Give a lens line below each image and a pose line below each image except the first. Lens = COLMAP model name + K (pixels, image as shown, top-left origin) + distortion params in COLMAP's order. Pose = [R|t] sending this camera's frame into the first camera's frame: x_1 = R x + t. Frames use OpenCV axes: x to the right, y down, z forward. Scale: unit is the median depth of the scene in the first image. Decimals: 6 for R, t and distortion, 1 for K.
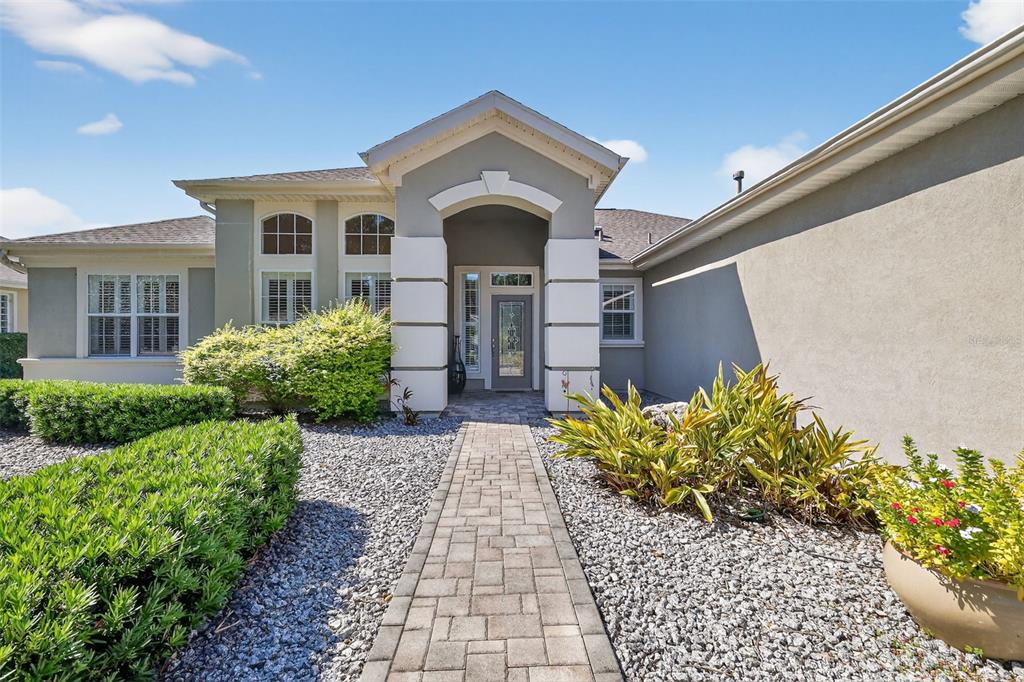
lens RADIAL K [[445.6, 0, 514.4], [0, 445.6, 337.4], [0, 0, 1]] dist [0.002807, 0.000293]
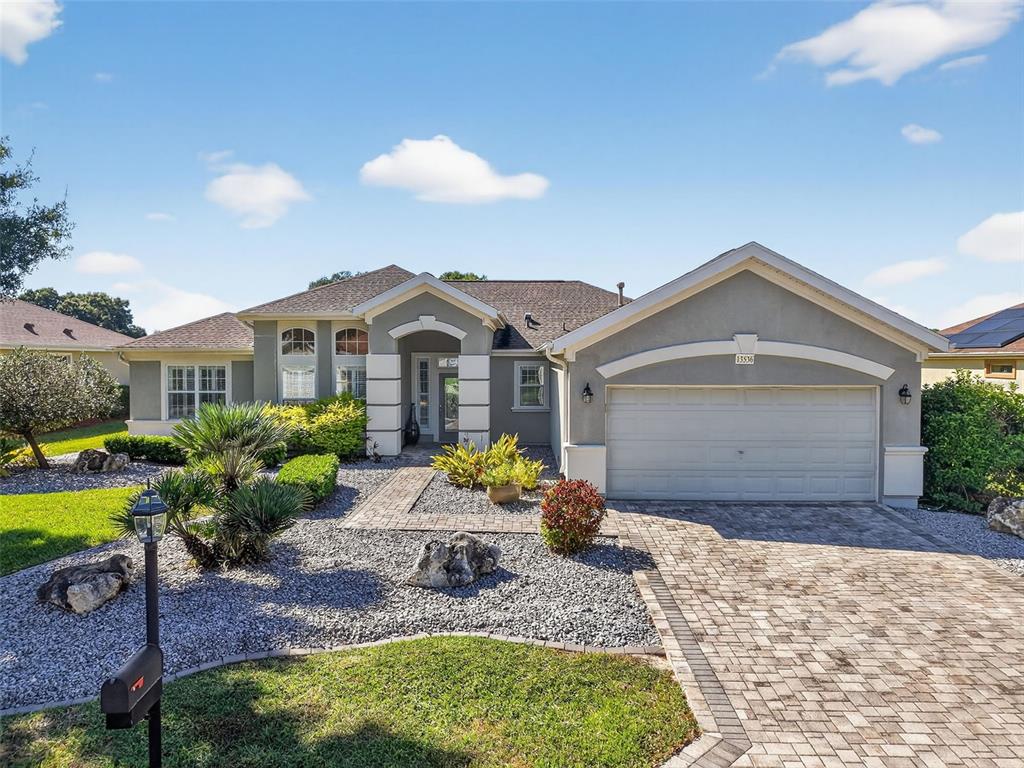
lens RADIAL K [[680.9, 0, 522.1], [0, 680.9, 379.4], [0, 0, 1]] dist [0.005507, -0.001067]
pose [[0.999355, 0.001221, -0.035881, 0.368555], [-0.000076, 0.999491, 0.031895, -0.187387], [0.035902, -0.031872, 0.998847, -1.411337]]
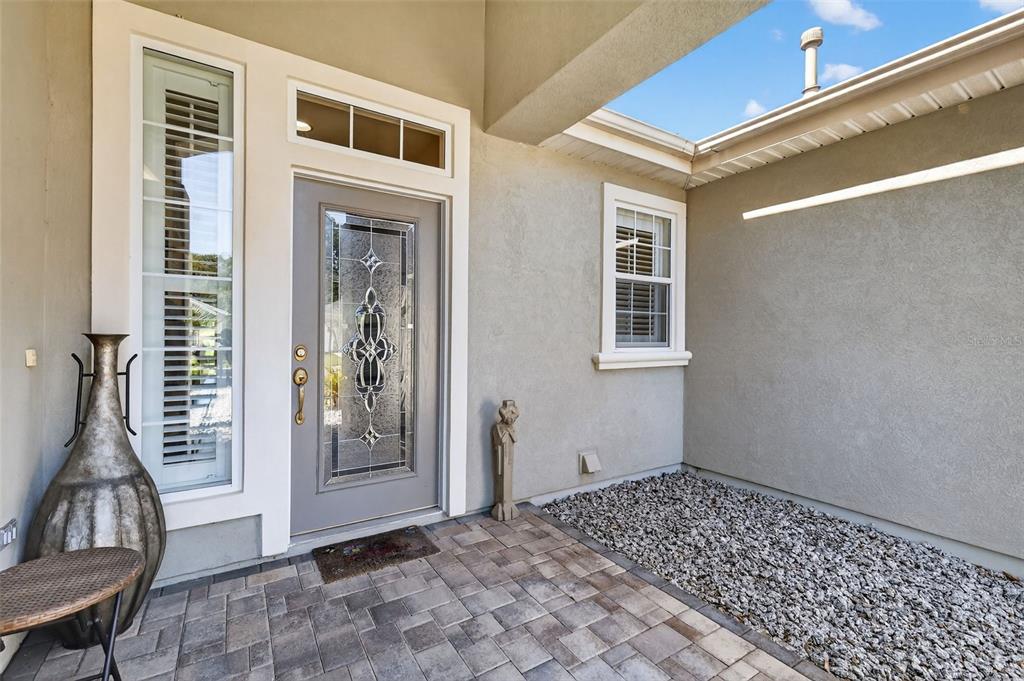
lens RADIAL K [[445.6, 0, 516.9], [0, 445.6, 339.3], [0, 0, 1]] dist [0.002807, 0.000293]
pose [[0.851416, 0.004056, 0.524476, -0.101552], [-0.013956, 0.999791, 0.014925, -0.009912], [-0.524306, -0.020027, 0.851295, 0.959996]]
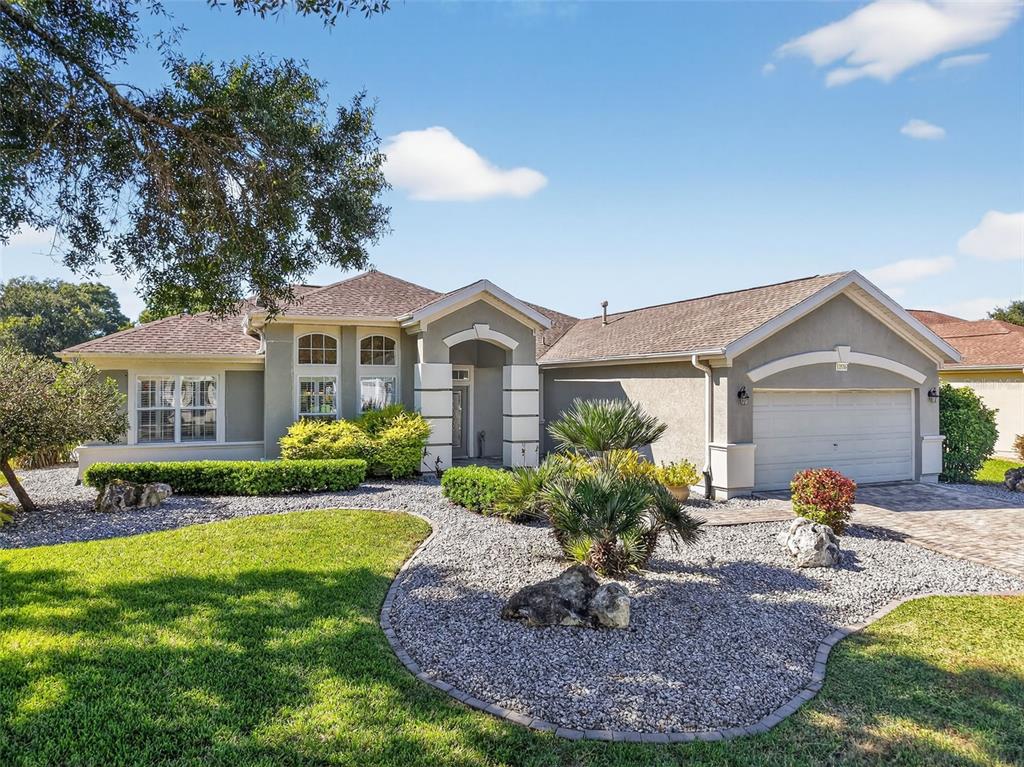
lens RADIAL K [[680.9, 0, 513.2], [0, 680.9, 385.3], [0, 0, 1]] dist [0.005507, -0.001067]
pose [[0.927485, -0.000602, 0.373860, -0.779695], [-0.000518, 0.999996, 0.002895, -0.135045], [-0.373861, -0.002879, 0.927480, -1.225486]]
